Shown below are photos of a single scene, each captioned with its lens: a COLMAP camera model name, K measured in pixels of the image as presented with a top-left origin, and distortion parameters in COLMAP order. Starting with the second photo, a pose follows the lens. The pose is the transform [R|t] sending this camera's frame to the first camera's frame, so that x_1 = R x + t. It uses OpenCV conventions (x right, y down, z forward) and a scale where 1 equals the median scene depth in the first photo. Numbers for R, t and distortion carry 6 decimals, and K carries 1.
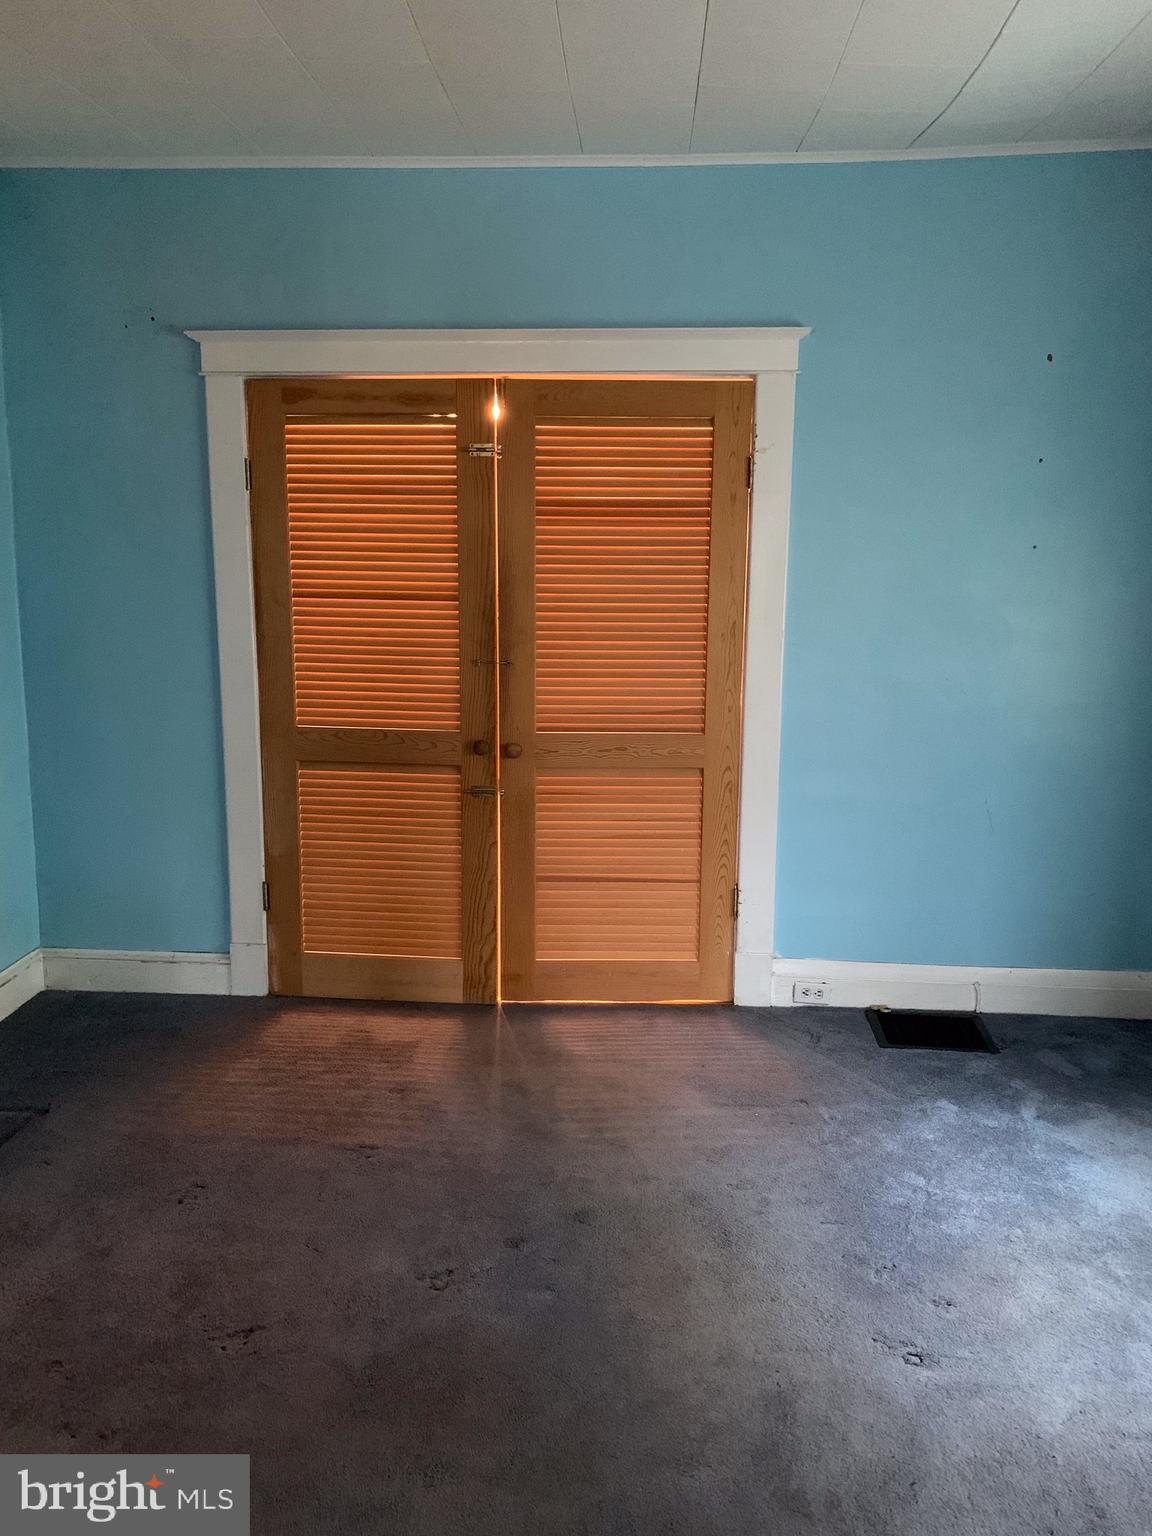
lens RADIAL K [[1167.5, 0, 574.8], [0, 1167.5, 767.2], [0, 0, 1]] dist [0.016536, -0.013029]
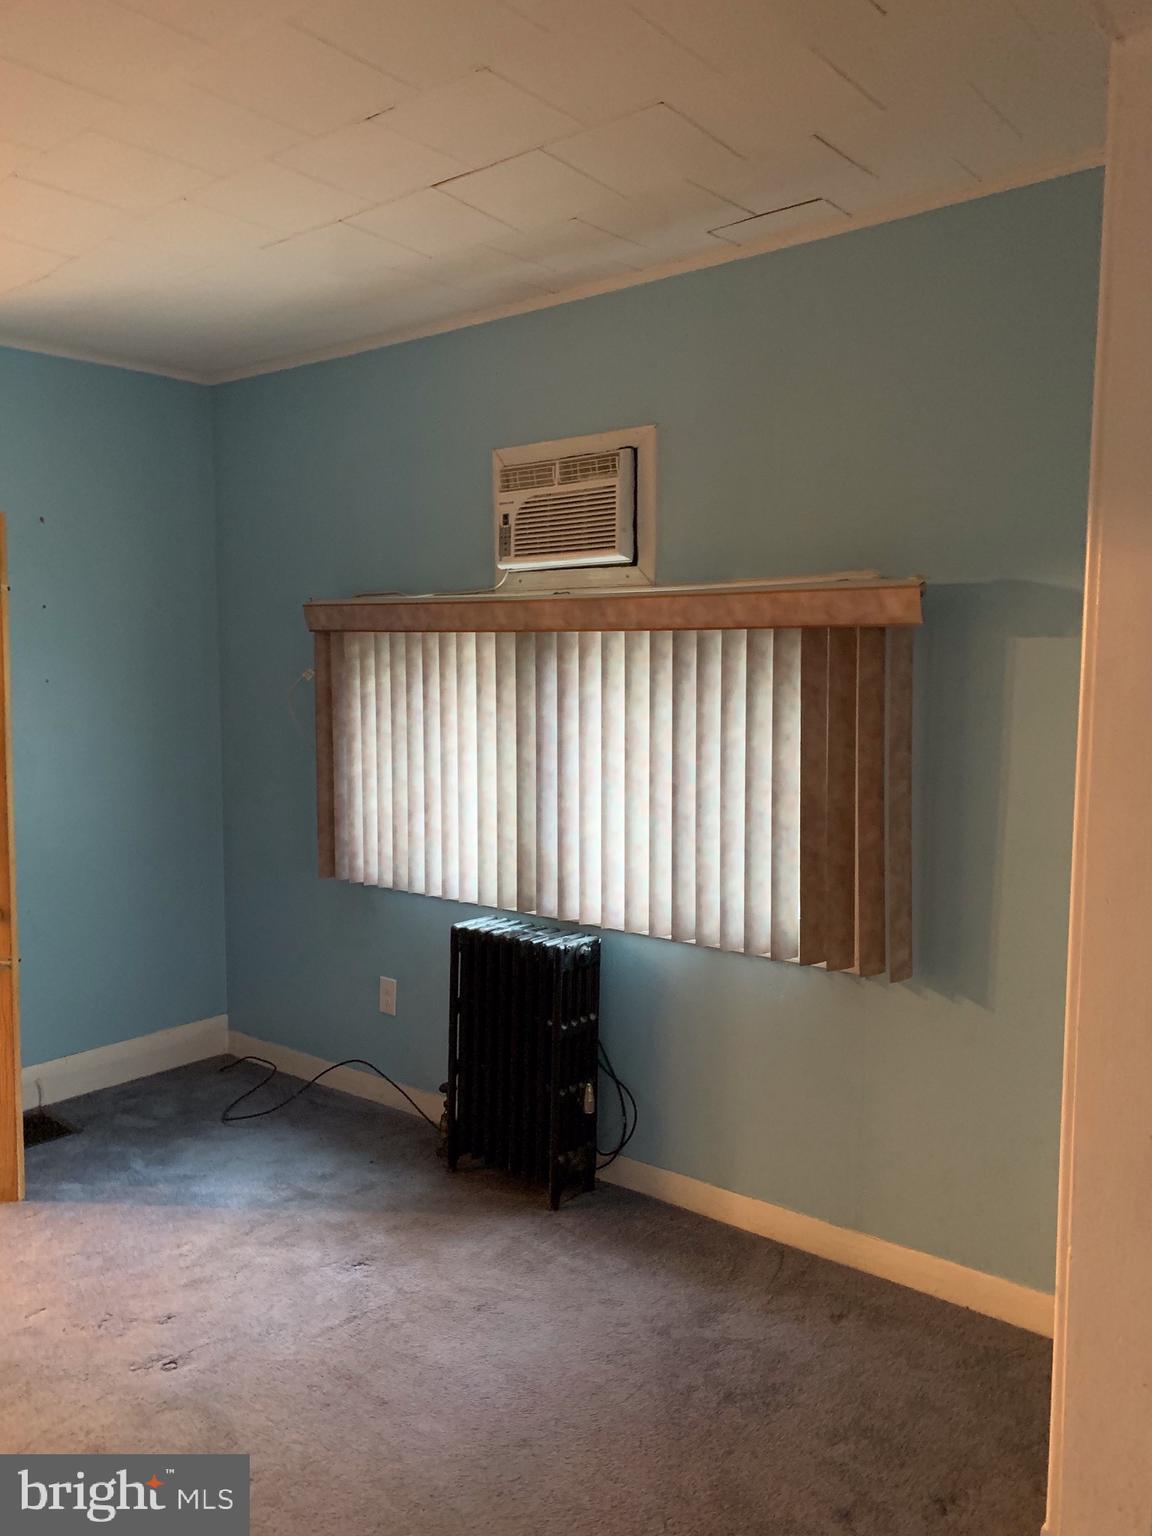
lens RADIAL K [[1167.5, 0, 578.1], [0, 1167.5, 766.5], [0, 0, 1]] dist [0.016536, -0.013029]
pose [[0.578477, -0.077780, 0.811982, -0.265894], [0.149307, 0.988722, -0.011661, -0.016034], [-0.801917, 0.127980, 0.583567, -0.074884]]
